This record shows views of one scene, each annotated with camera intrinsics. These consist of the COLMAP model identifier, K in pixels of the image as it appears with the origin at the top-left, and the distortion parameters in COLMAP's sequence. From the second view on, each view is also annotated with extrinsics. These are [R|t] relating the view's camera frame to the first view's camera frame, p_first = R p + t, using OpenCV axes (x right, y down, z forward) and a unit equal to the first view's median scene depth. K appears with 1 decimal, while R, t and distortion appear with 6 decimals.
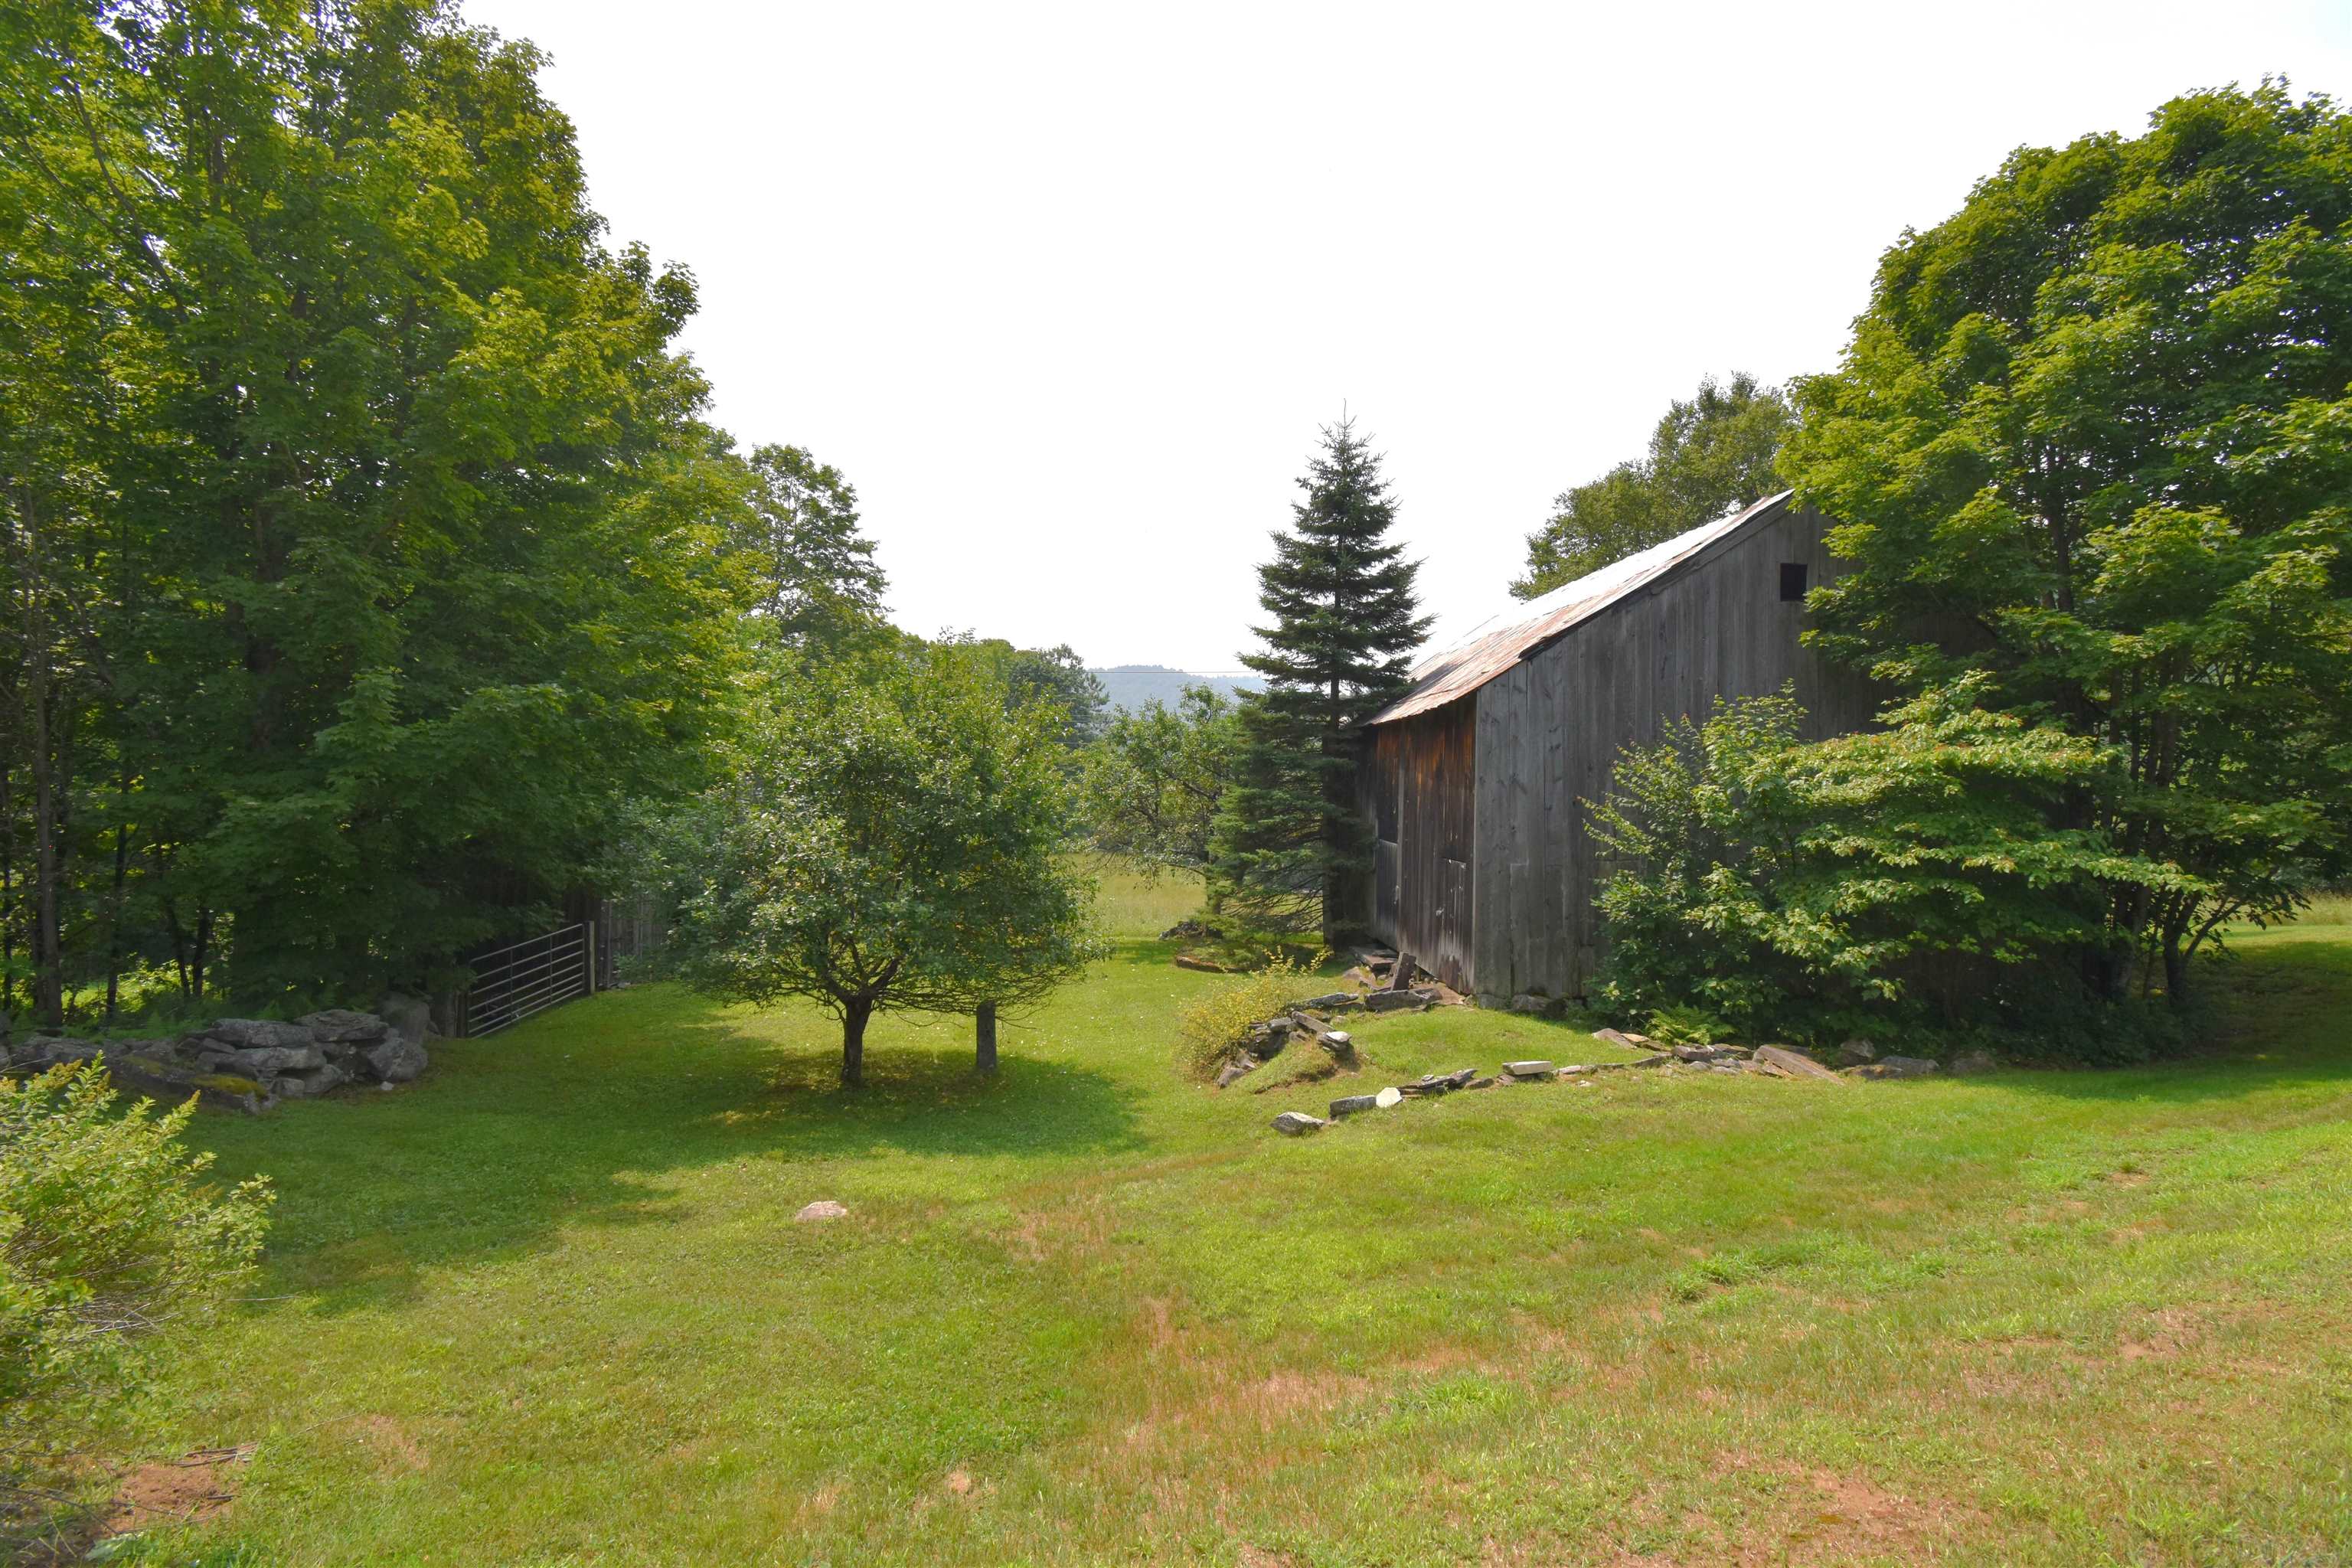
lens RADIAL K [[1047.6, 0, 1176.0], [0, 1047.6, 784.0], [0, 0, 1]] dist [0.001499, 0.000040]
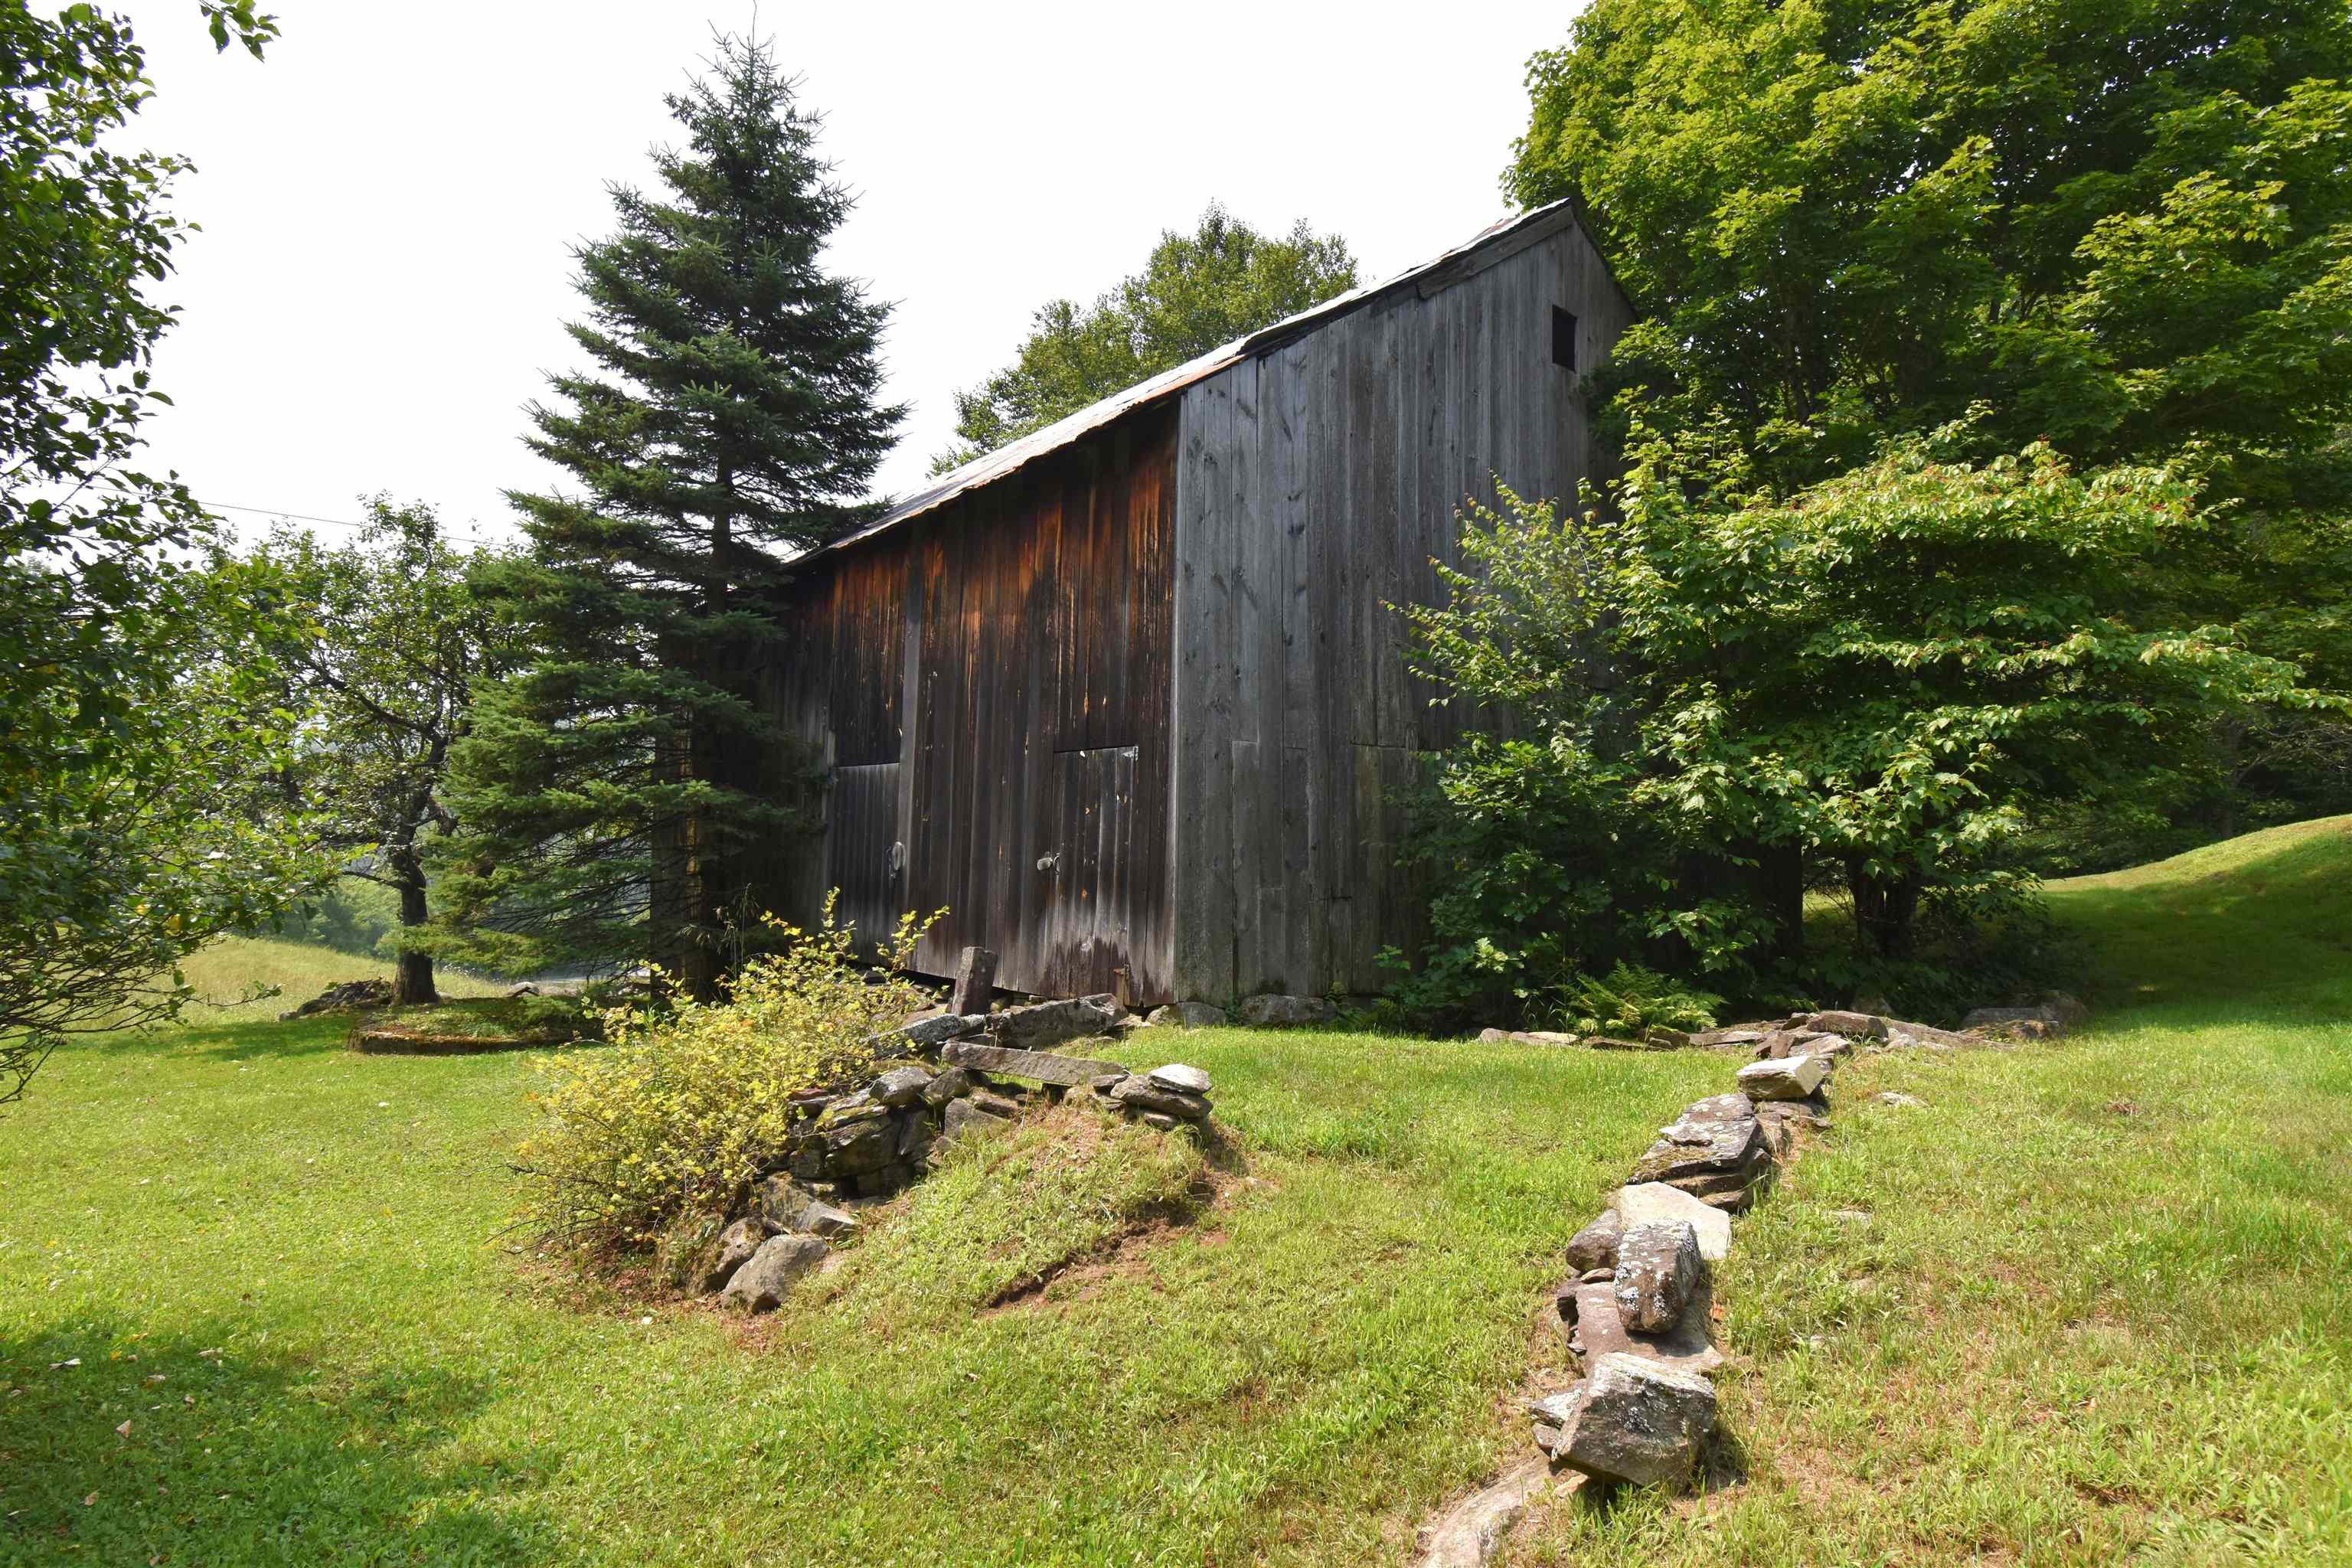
lens RADIAL K [[1264.3, 0, 1176.0], [0, 1264.3, 784.0], [0, 0, 1]] dist [0.035273, -0.053546]
pose [[0.803023, 0.037920, 0.594741, -0.068149], [-0.003151, 0.998230, -0.059393, 0.132767], [-0.595940, 0.045820, 0.801721, 0.519711]]
